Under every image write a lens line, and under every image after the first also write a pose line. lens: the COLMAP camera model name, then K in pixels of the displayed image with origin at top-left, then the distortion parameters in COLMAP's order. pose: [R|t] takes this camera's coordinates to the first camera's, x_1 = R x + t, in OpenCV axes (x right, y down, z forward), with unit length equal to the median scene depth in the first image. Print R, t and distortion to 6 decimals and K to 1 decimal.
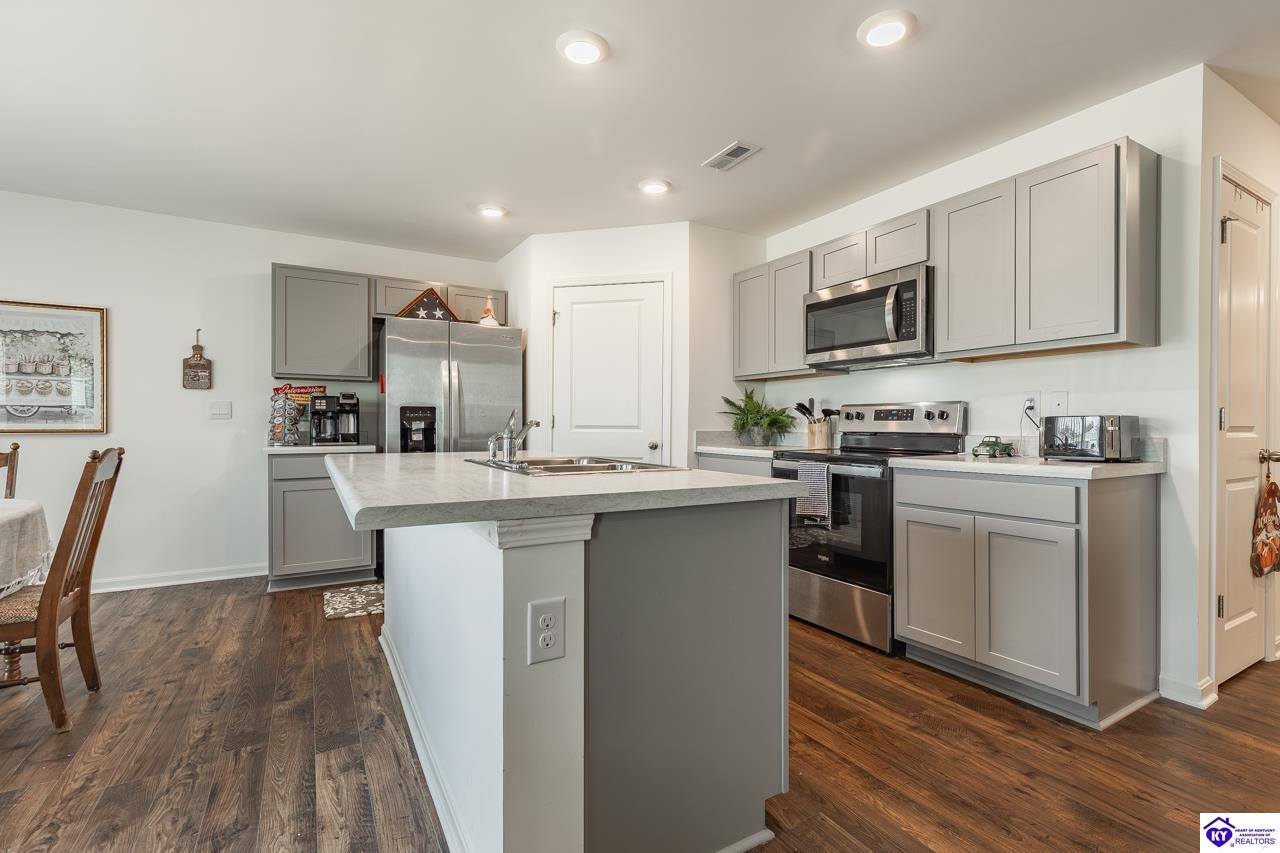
lens RADIAL K [[578.9, 0, 646.8], [0, 578.9, 429.7], [0, 0, 1]] dist [0.009036, -0.001526]
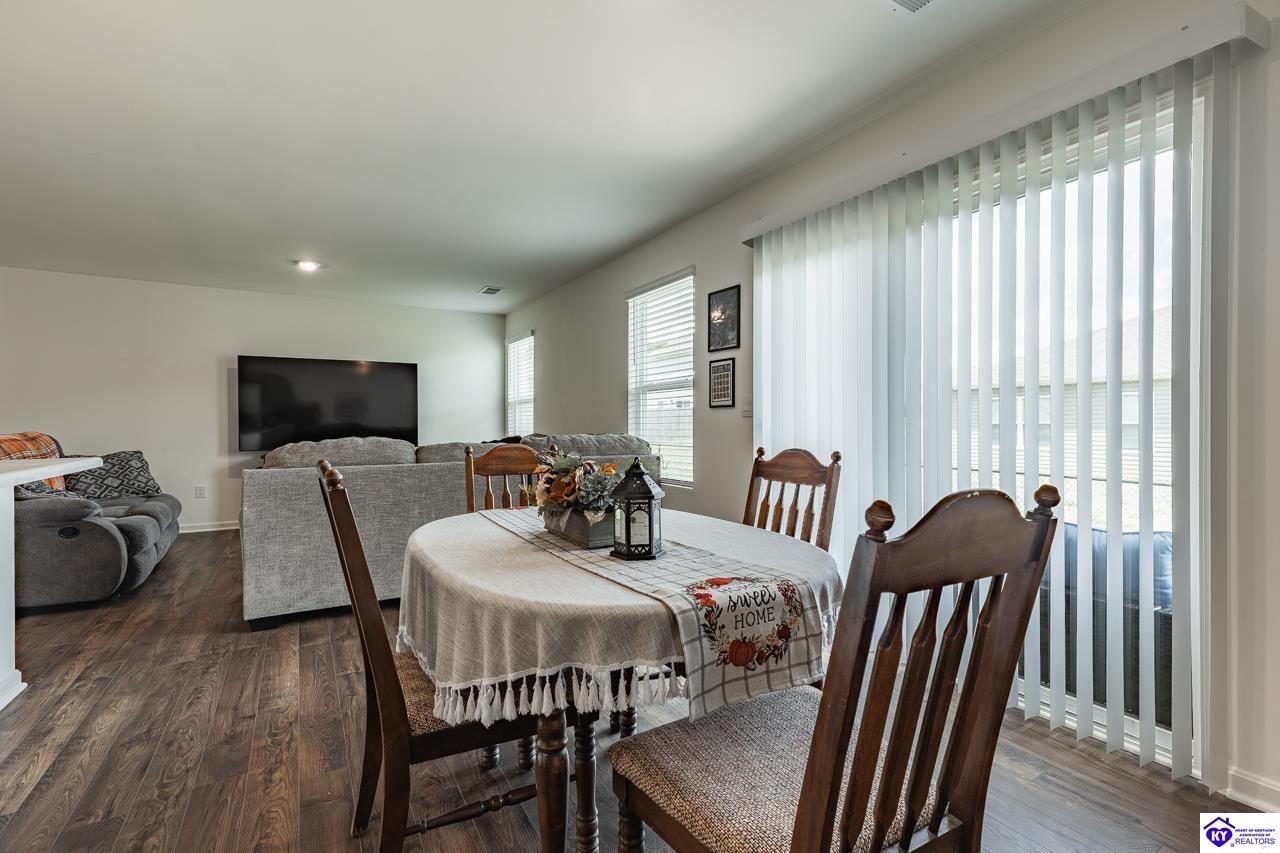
lens RADIAL K [[578.9, 0, 640.2], [0, 578.9, 426.0], [0, 0, 1]] dist [0.009036, -0.001526]
pose [[-0.999988, 0.001626, -0.004704, -0.723269], [0.001567, 0.999920, 0.012540, -0.005470], [0.004724, 0.012532, -0.999910, 0.906498]]
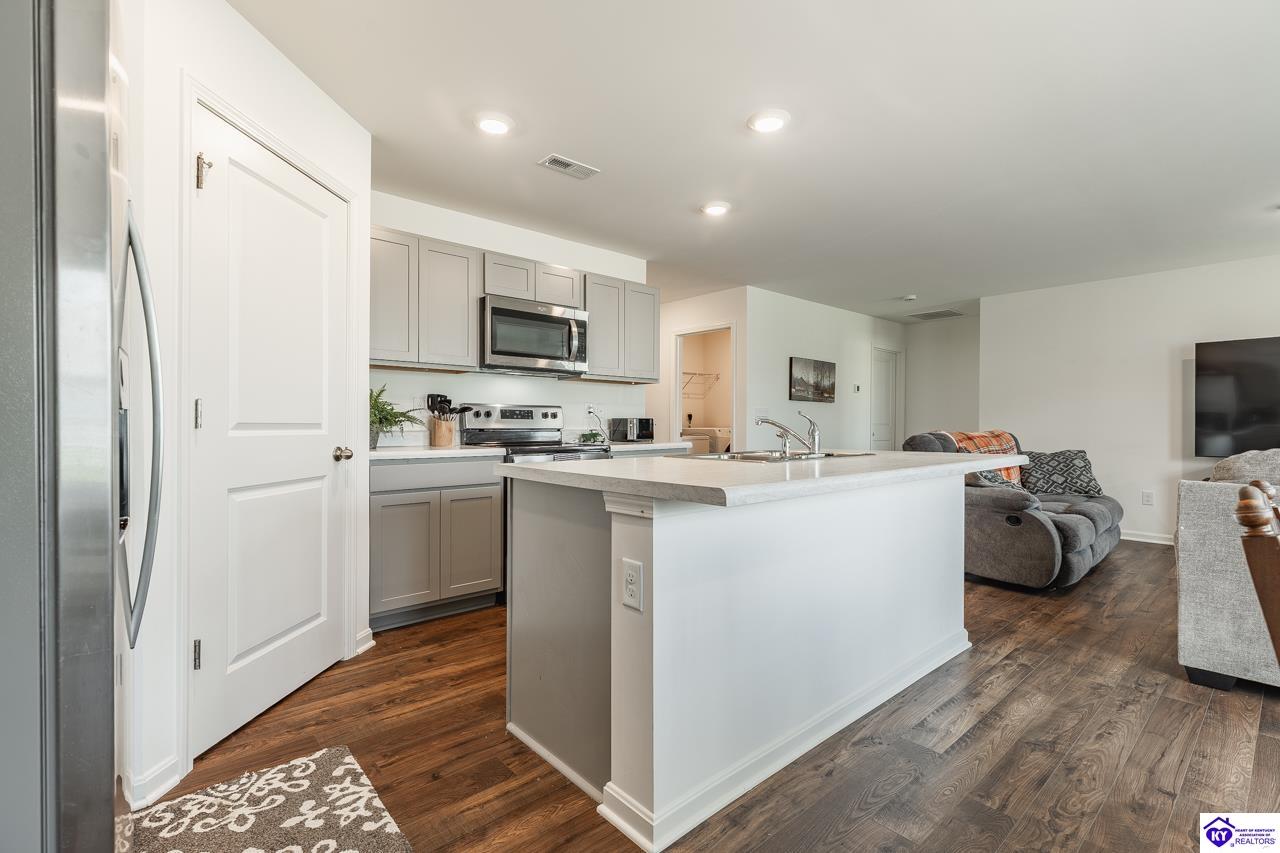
lens RADIAL K [[578.9, 0, 650.5], [0, 578.9, 427.5], [0, 0, 1]] dist [0.009036, -0.001526]
pose [[-0.199431, -0.007574, 0.979883, -0.706830], [0.006496, 0.999938, 0.009051, -0.005682], [-0.979890, 0.008170, -0.199369, 0.824725]]
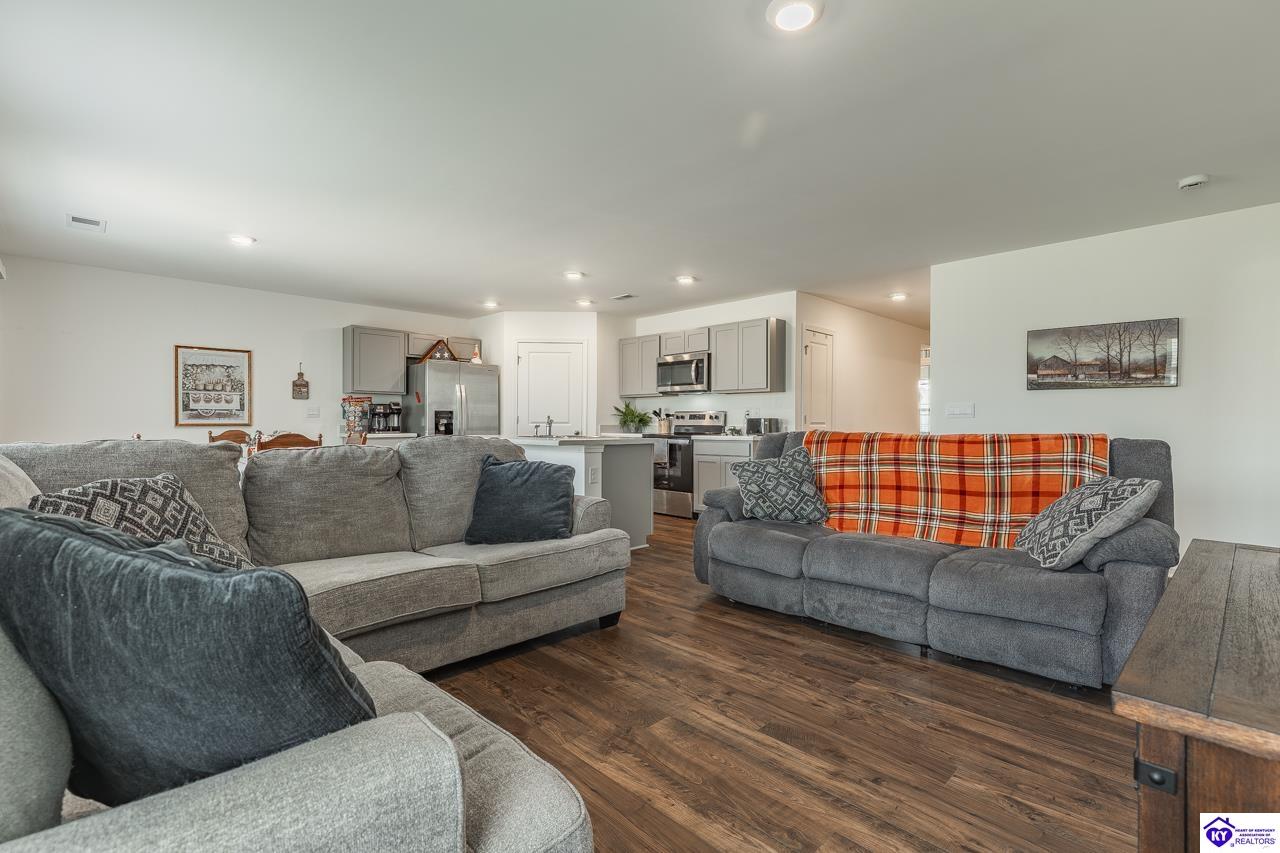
lens RADIAL K [[578.9, 0, 650.0], [0, 578.9, 426.0], [0, 0, 1]] dist [0.009036, -0.001526]
pose [[0.966602, -0.000674, 0.256279, -0.243694], [0.001087, 0.999998, -0.001469, 0.009360], [-0.256278, 0.001698, 0.966602, -0.858150]]
